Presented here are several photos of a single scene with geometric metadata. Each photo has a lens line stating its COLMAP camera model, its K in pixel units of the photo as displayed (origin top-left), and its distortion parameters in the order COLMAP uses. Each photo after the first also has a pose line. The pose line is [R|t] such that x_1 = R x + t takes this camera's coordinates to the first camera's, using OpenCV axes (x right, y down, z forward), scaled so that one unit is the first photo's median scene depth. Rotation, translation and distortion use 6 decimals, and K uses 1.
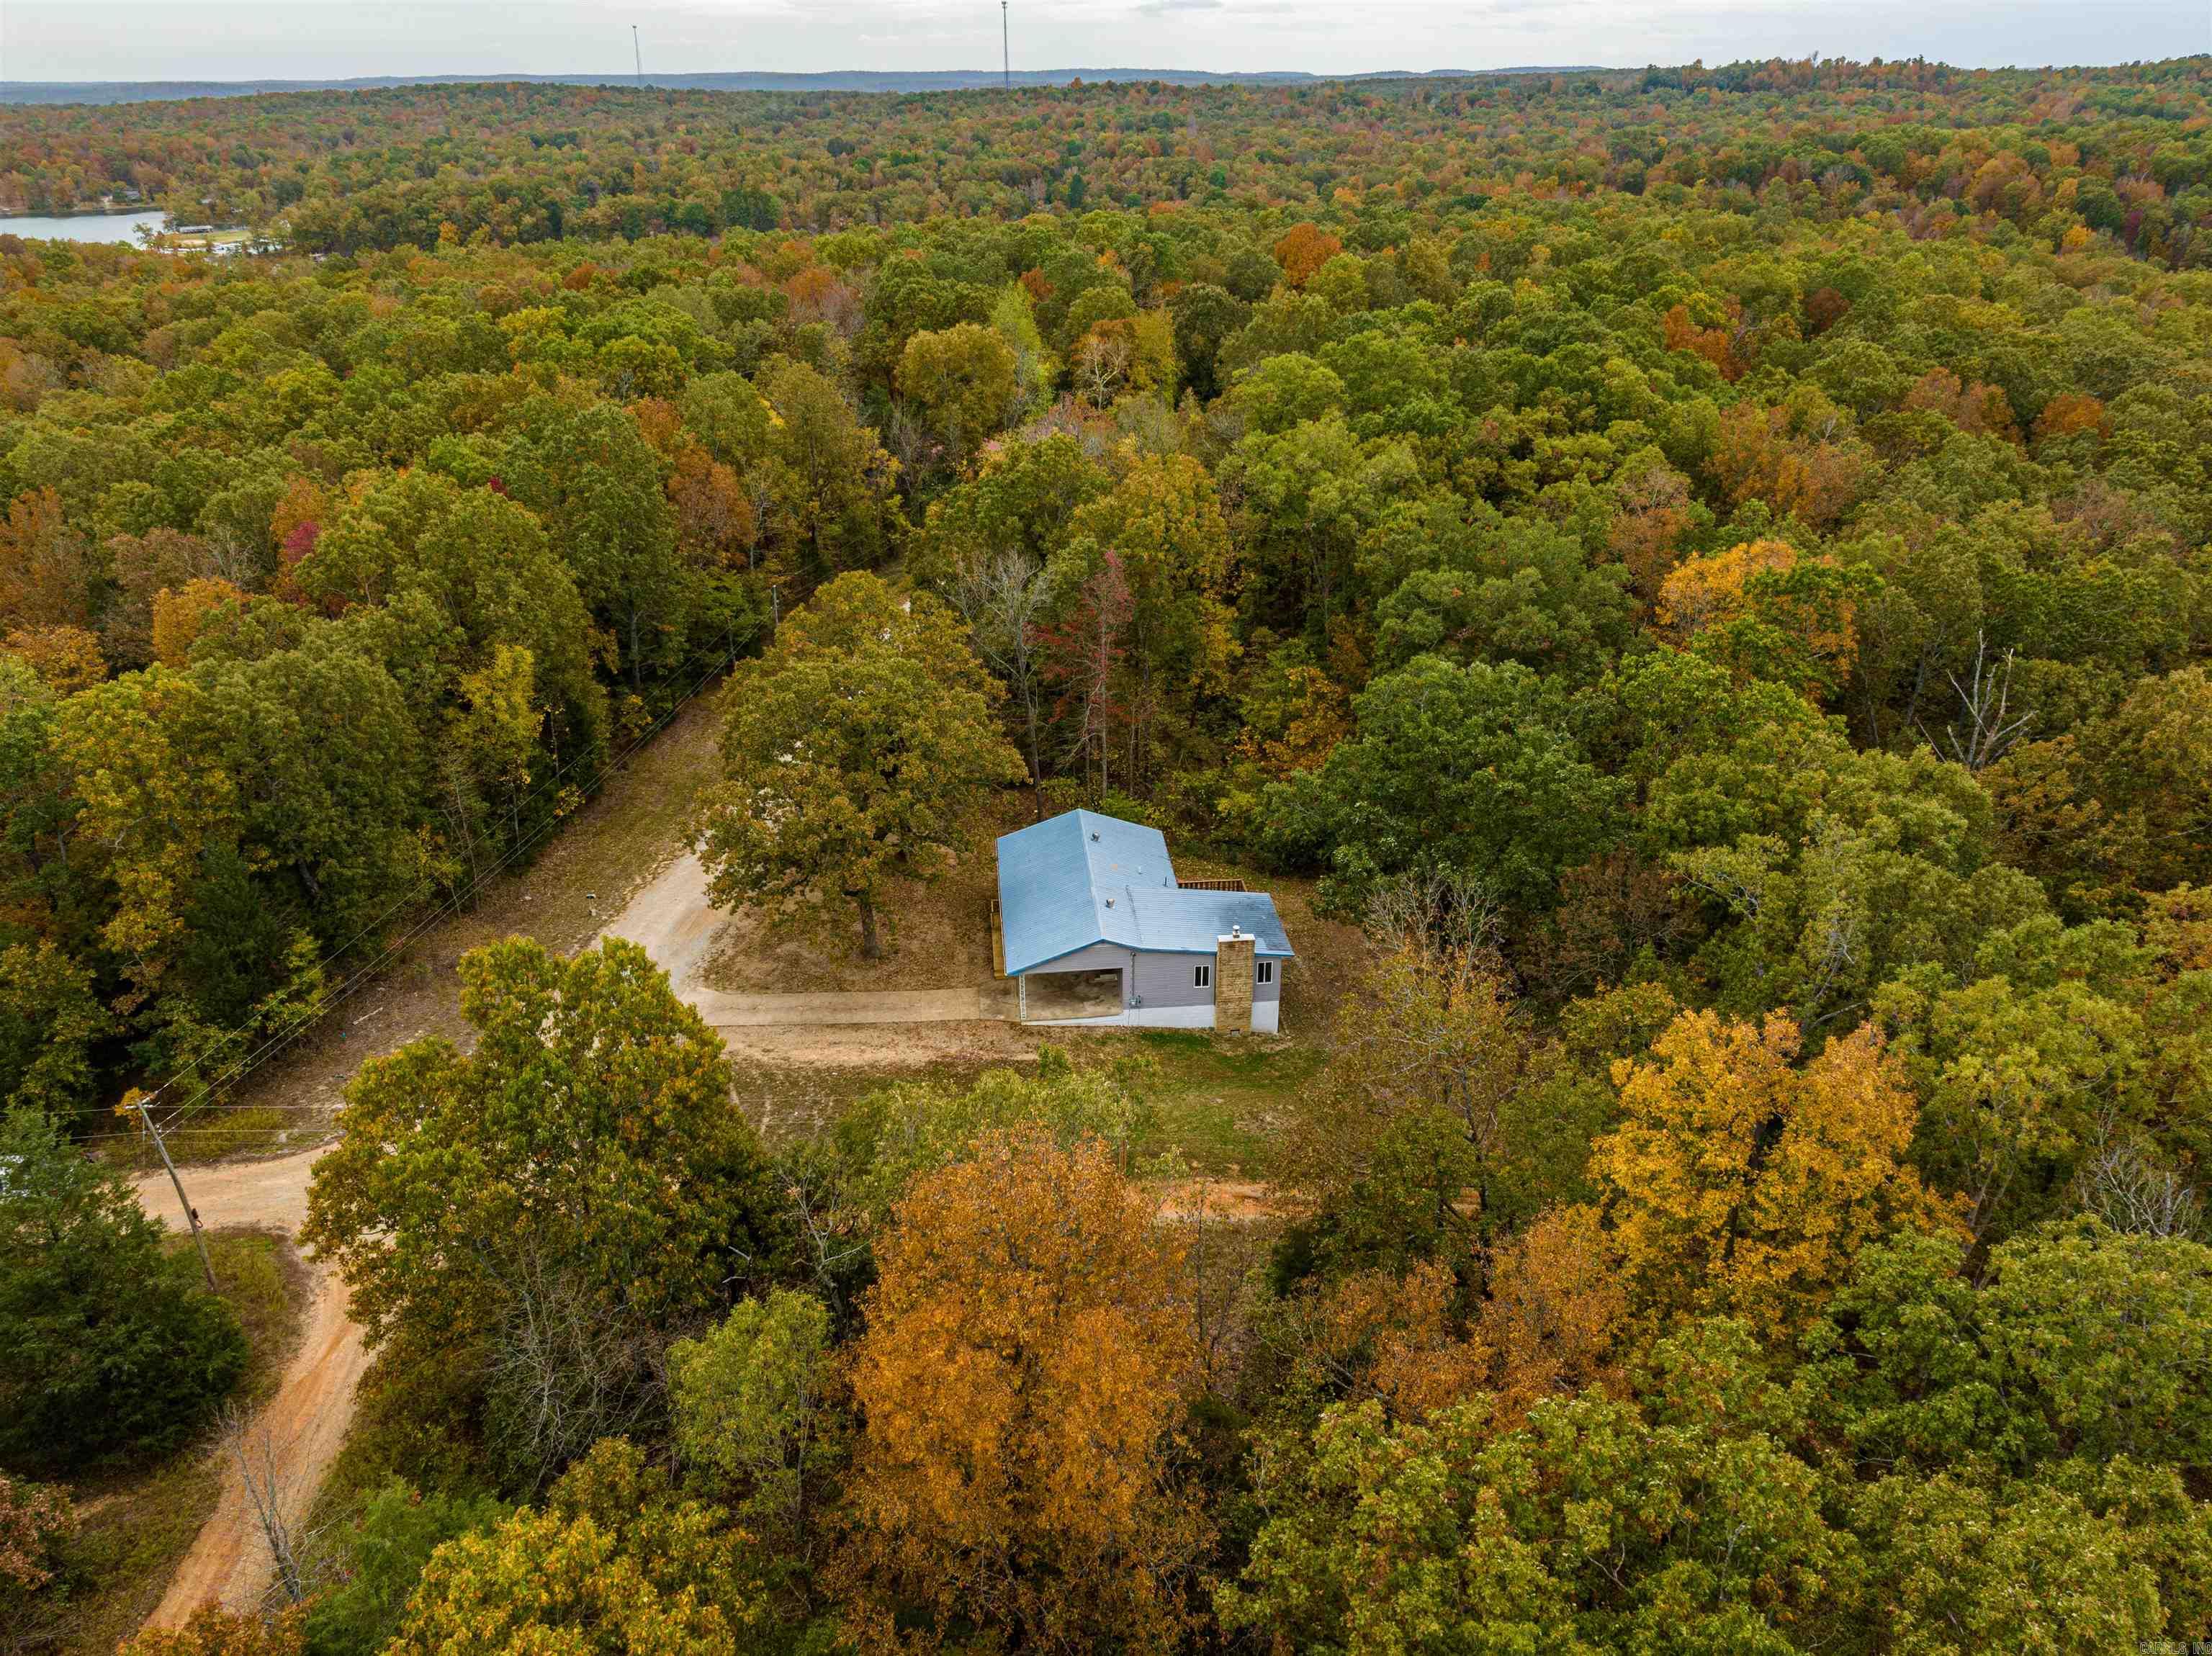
lens RADIAL K [[1542.8, 0, 1114.0], [0, 1542.8, 826.6], [0, 0, 1]] dist [-0.037172, 0.024403]
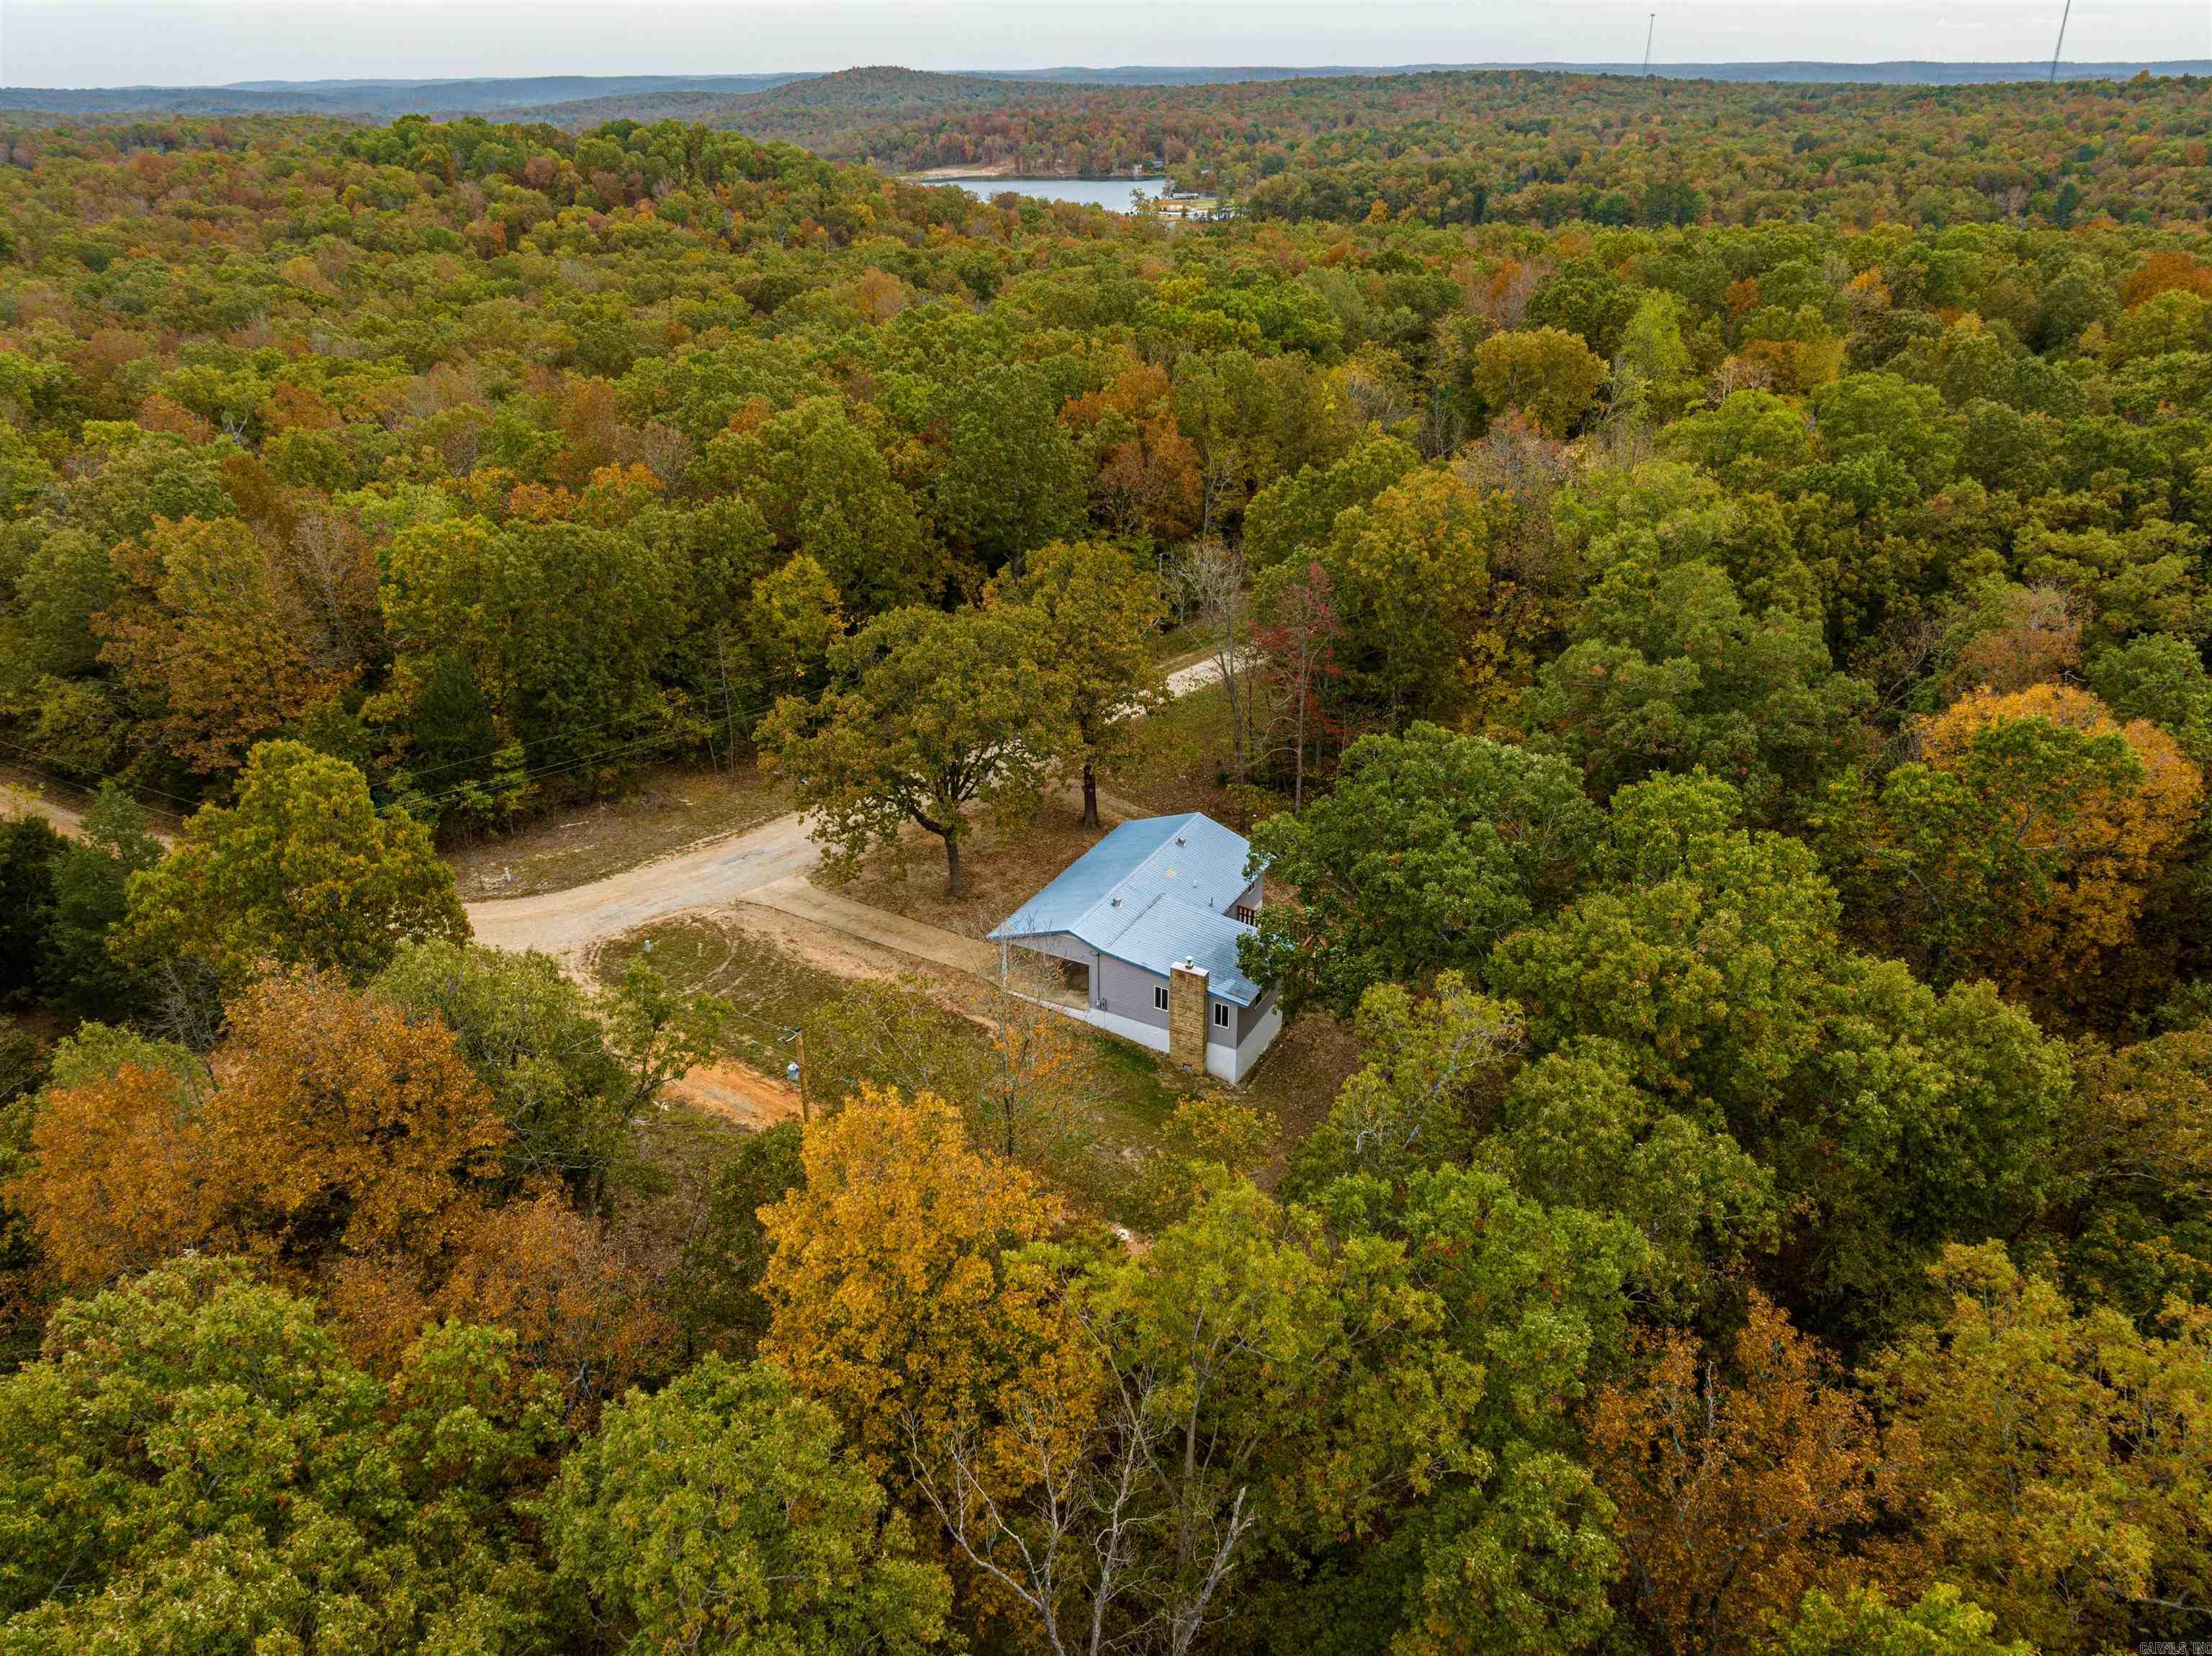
lens RADIAL K [[1551.0, 0, 1111.4], [0, 1551.0, 820.1], [0, 0, 1]] dist [-0.037854, 0.021416]
pose [[0.828015, 0.243995, -0.504834, 0.073924], [-0.243596, 0.967486, 0.068063, -0.010425], [0.505027, 0.066618, 0.860529, 0.020802]]
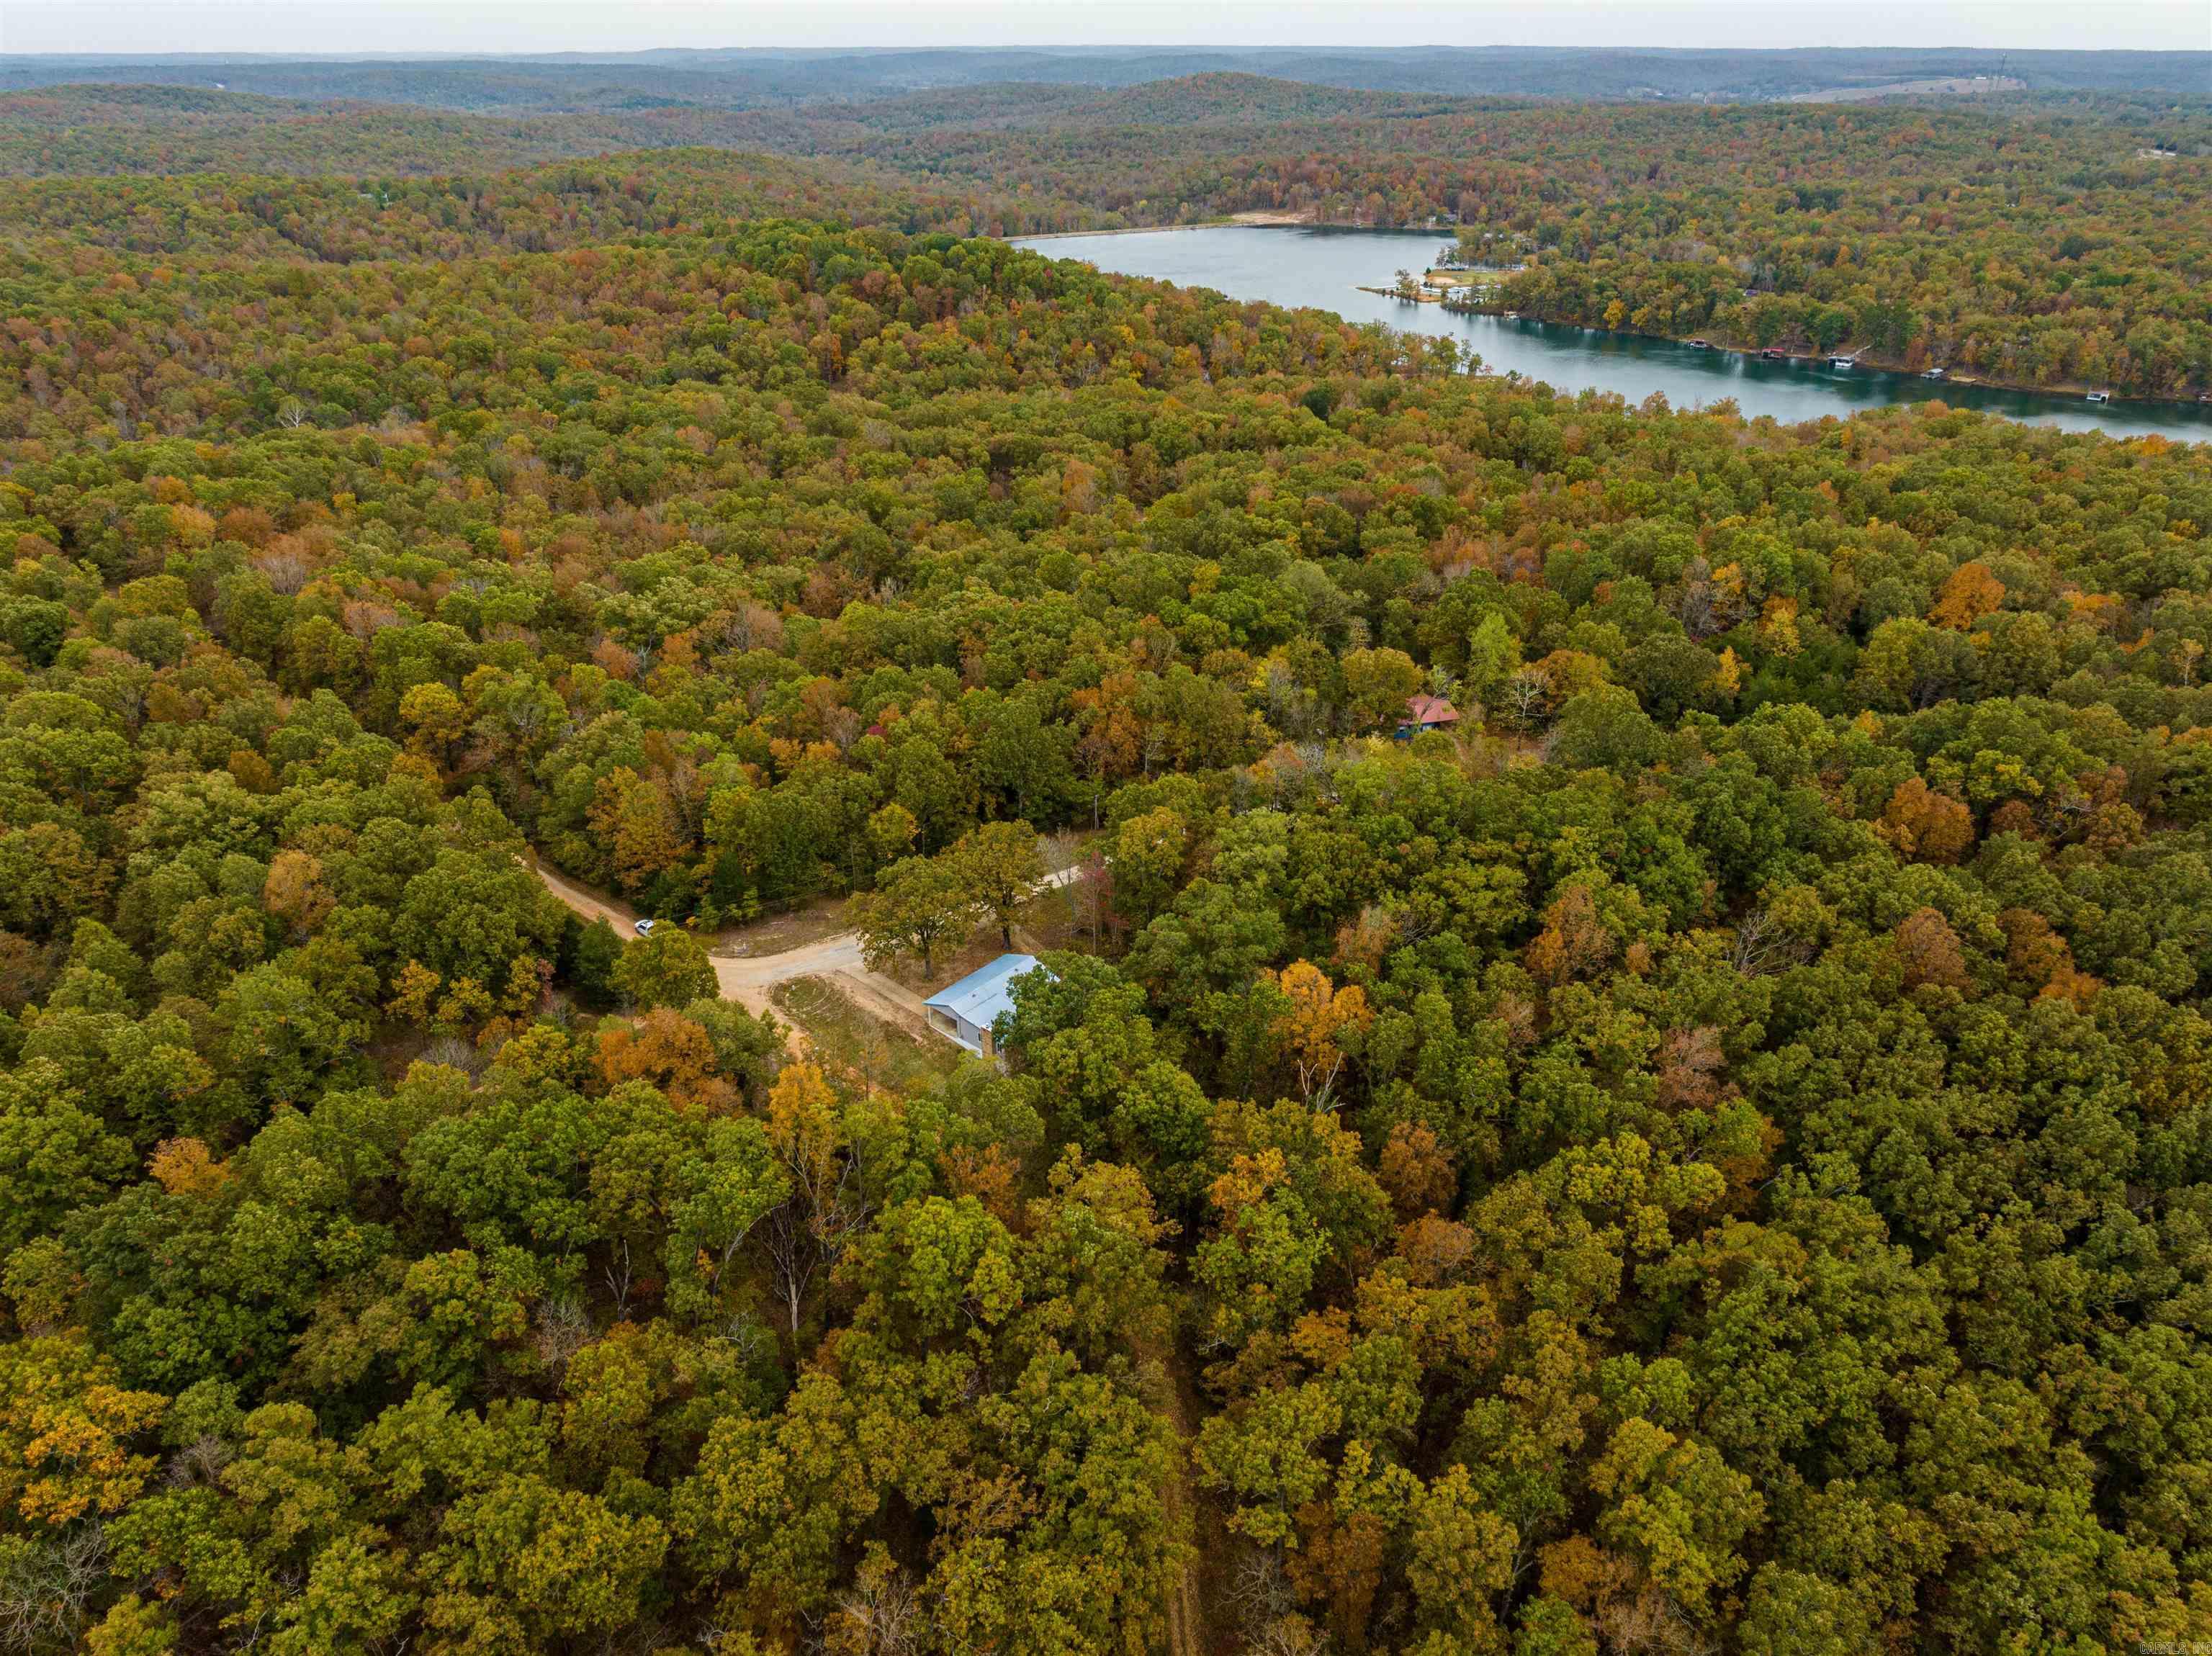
lens RADIAL K [[1551.0, 0, 1111.4], [0, 1551.0, 820.1], [0, 0, 1]] dist [-0.037854, 0.021416]
pose [[0.690060, 0.331197, -0.643526, 0.244966], [-0.320313, 0.937087, 0.138806, -0.092827], [0.649012, 0.110345, 0.752733, -0.108148]]
